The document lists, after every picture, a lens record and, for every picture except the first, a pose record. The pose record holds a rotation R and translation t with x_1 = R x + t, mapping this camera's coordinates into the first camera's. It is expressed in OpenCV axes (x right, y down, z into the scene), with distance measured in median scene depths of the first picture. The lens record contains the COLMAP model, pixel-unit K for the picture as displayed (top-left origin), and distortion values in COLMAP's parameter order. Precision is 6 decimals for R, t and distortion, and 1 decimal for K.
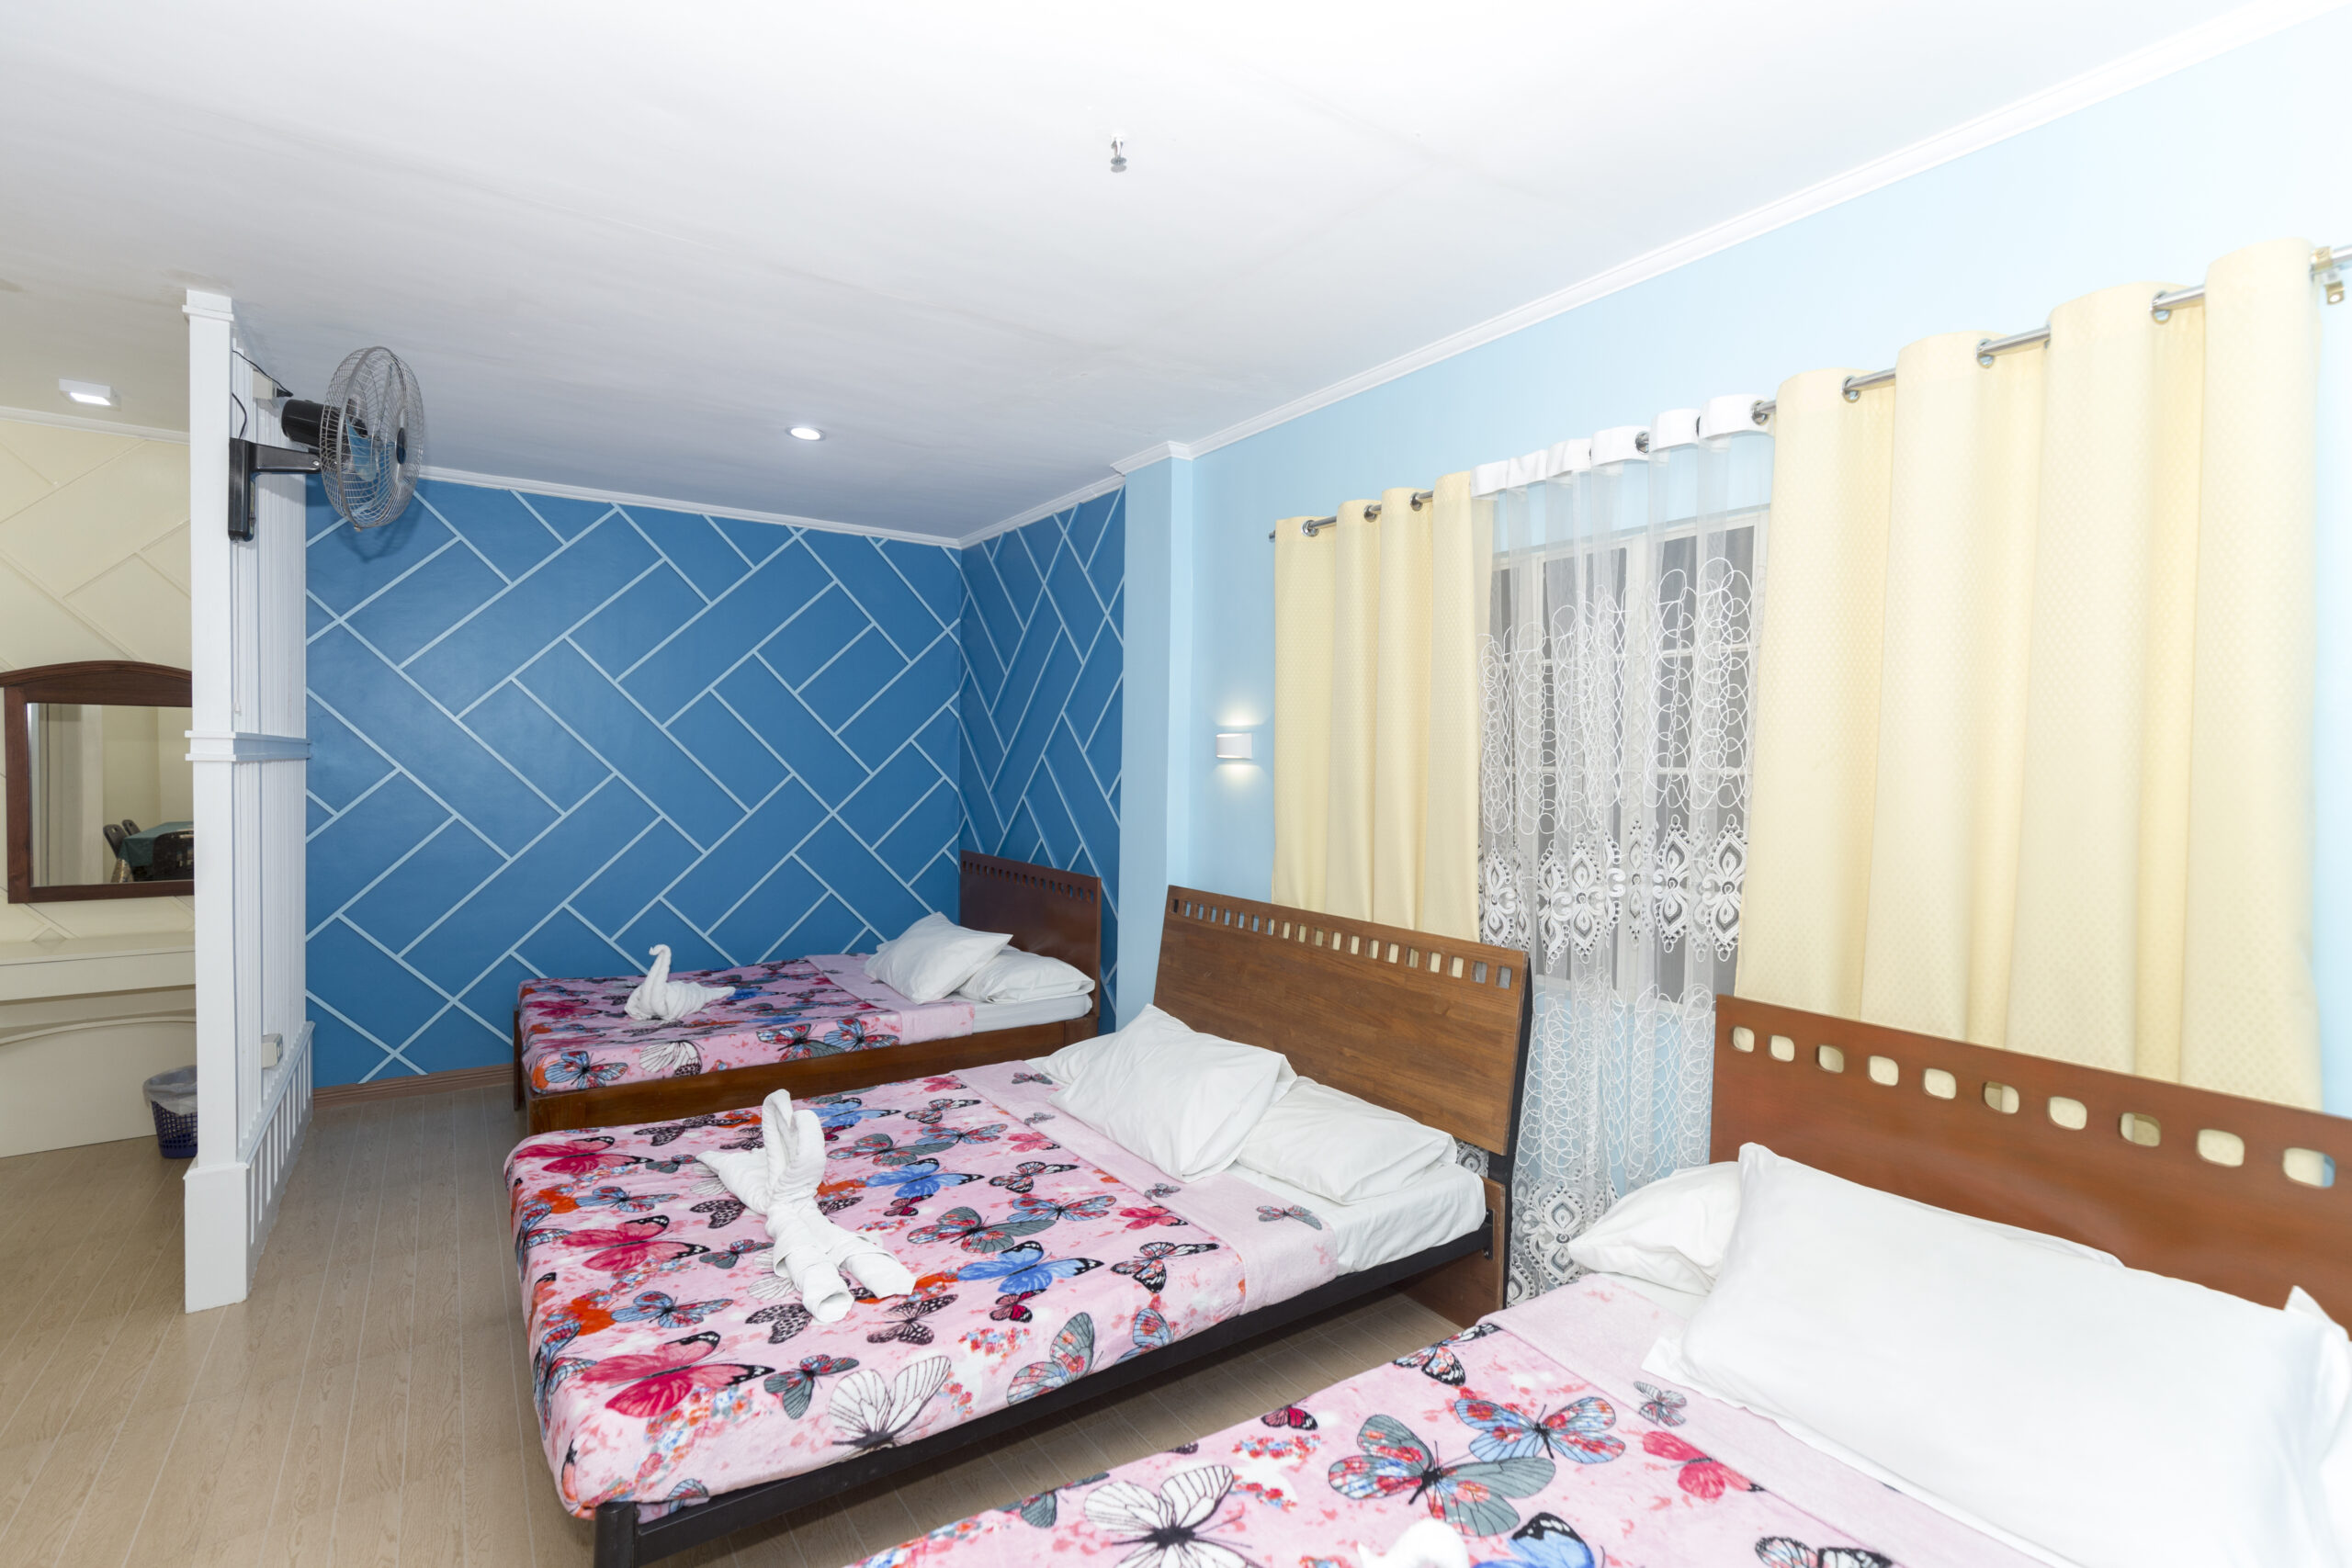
lens RADIAL K [[1060.4, 0, 1172.9], [0, 1060.4, 774.9], [0, 0, 1]] dist [0.005203, -0.000704]
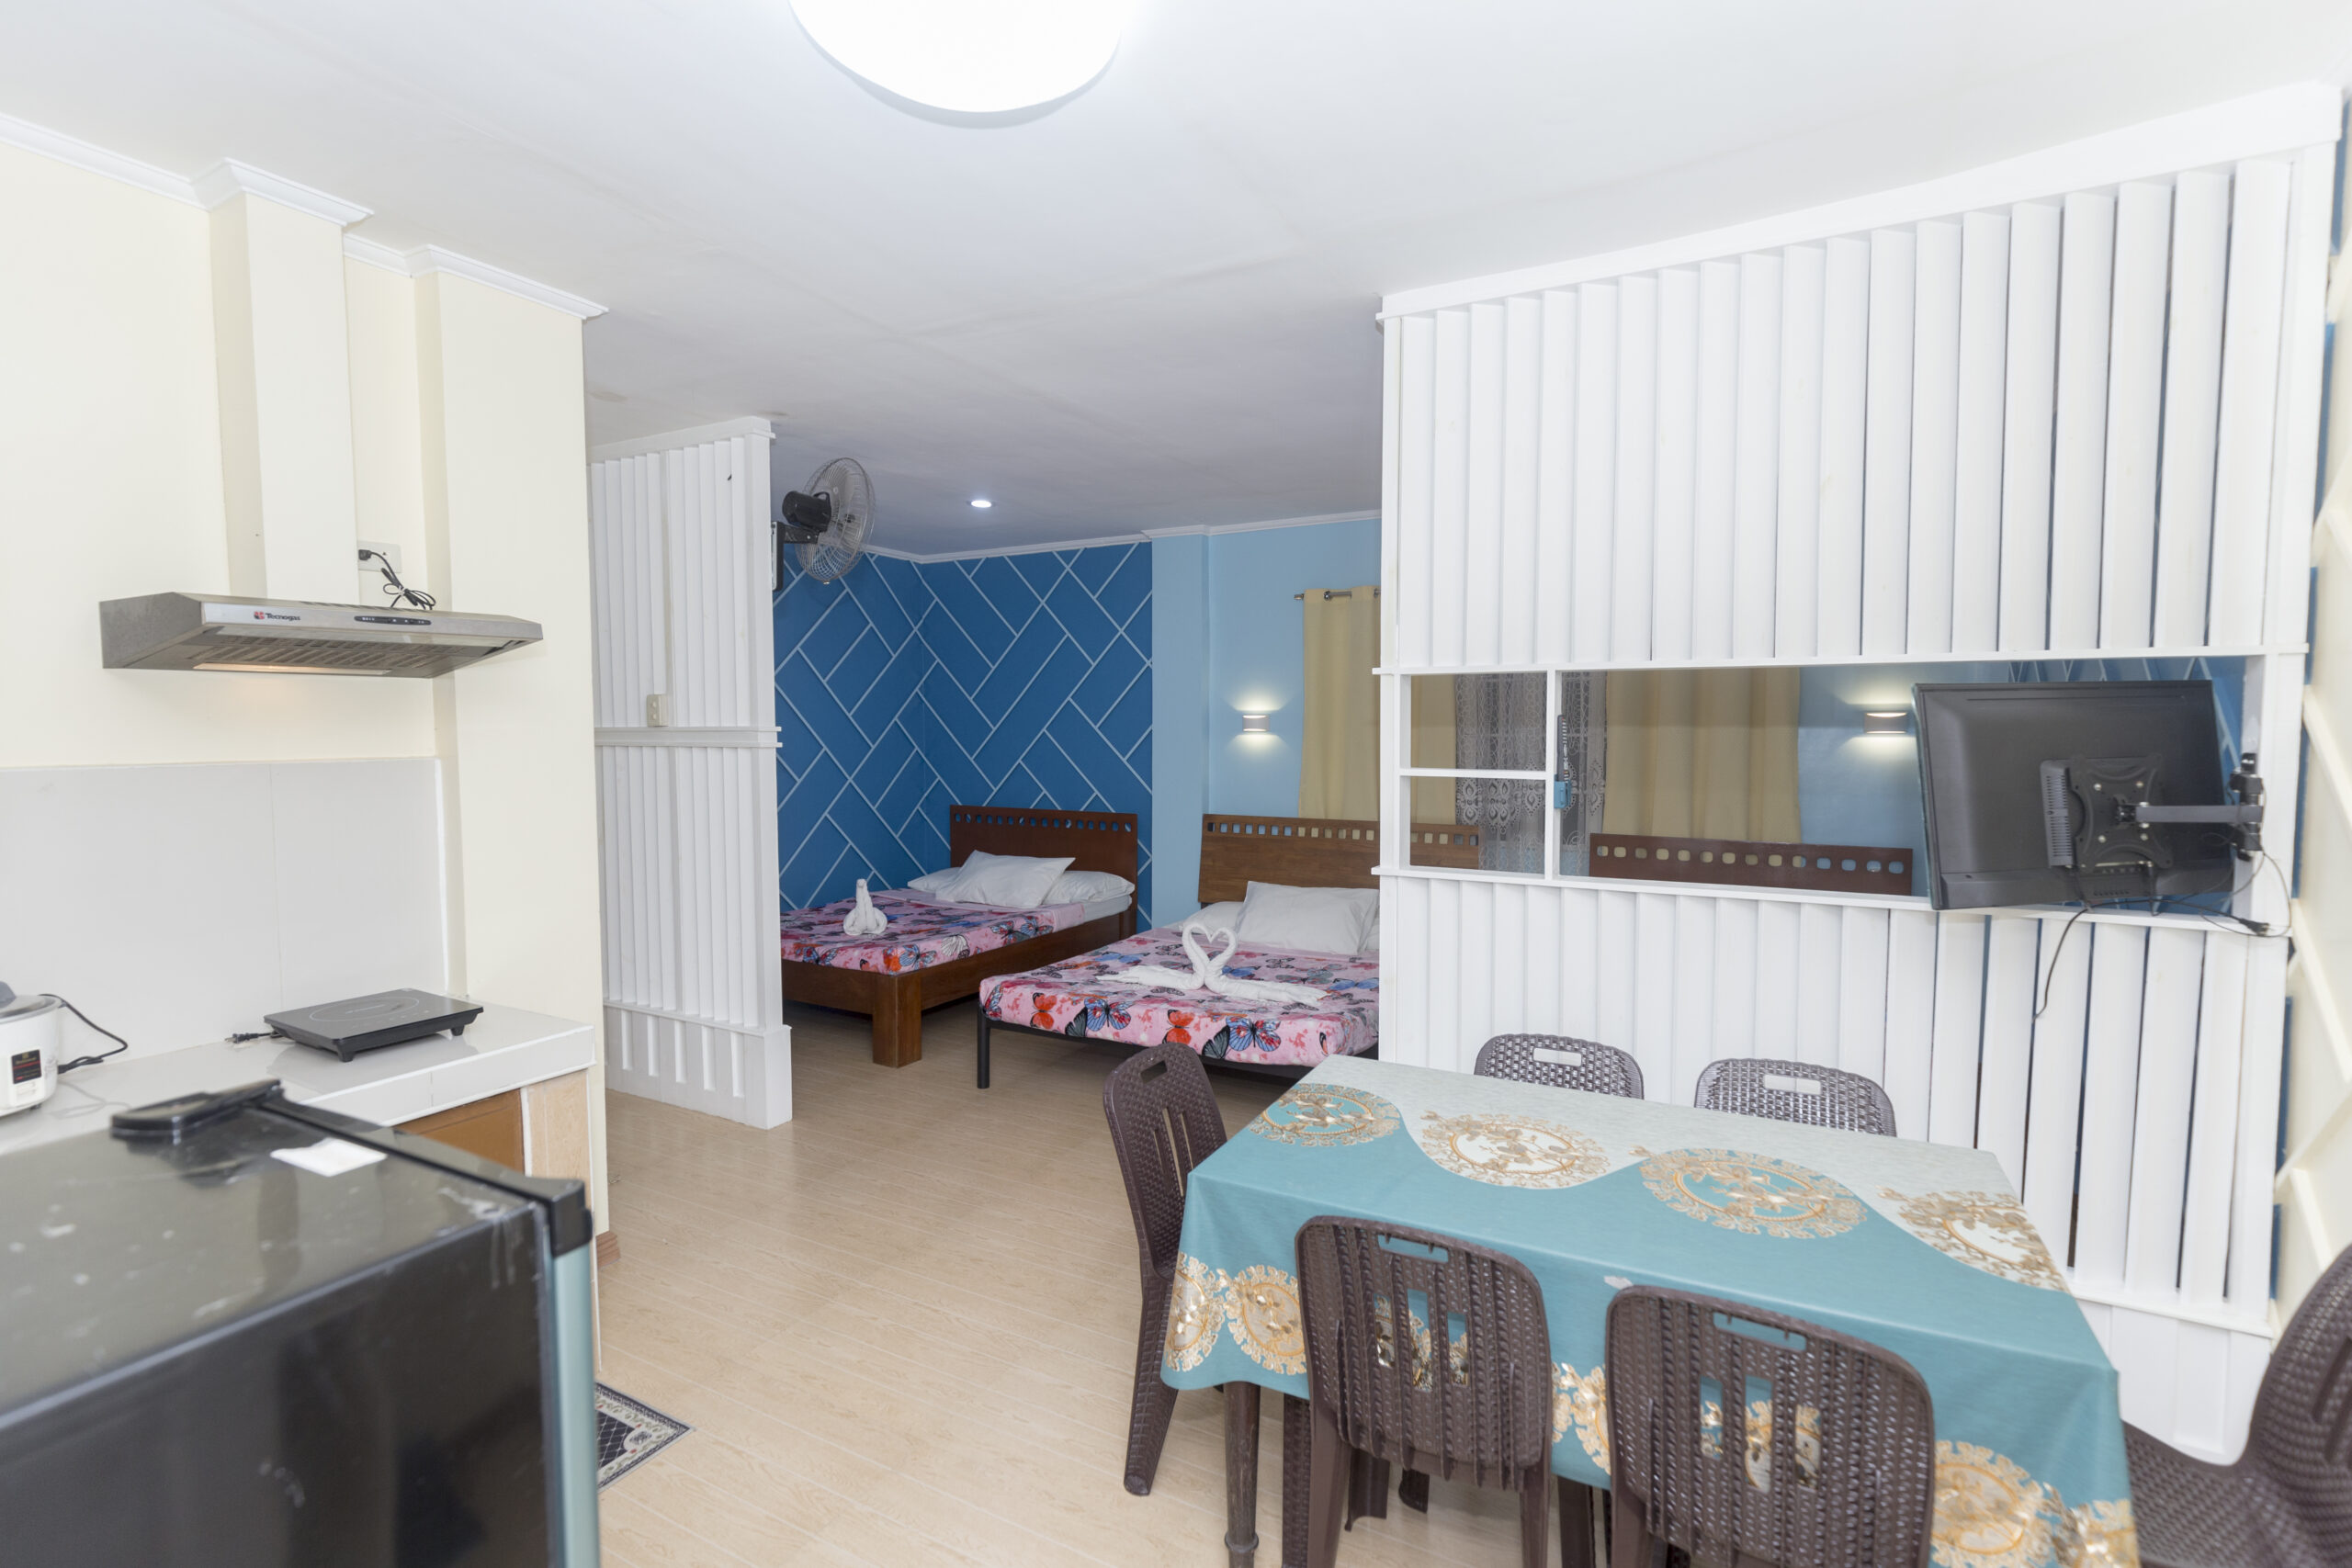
lens RADIAL K [[1060.4, 0, 1171.4], [0, 1060.4, 781.6], [0, 0, 1]] dist [0.005203, -0.000704]
pose [[0.898518, -0.038541, 0.437240, -0.523782], [0.020572, 0.998741, 0.045760, -0.010573], [-0.438453, -0.032121, 0.898180, -0.262422]]
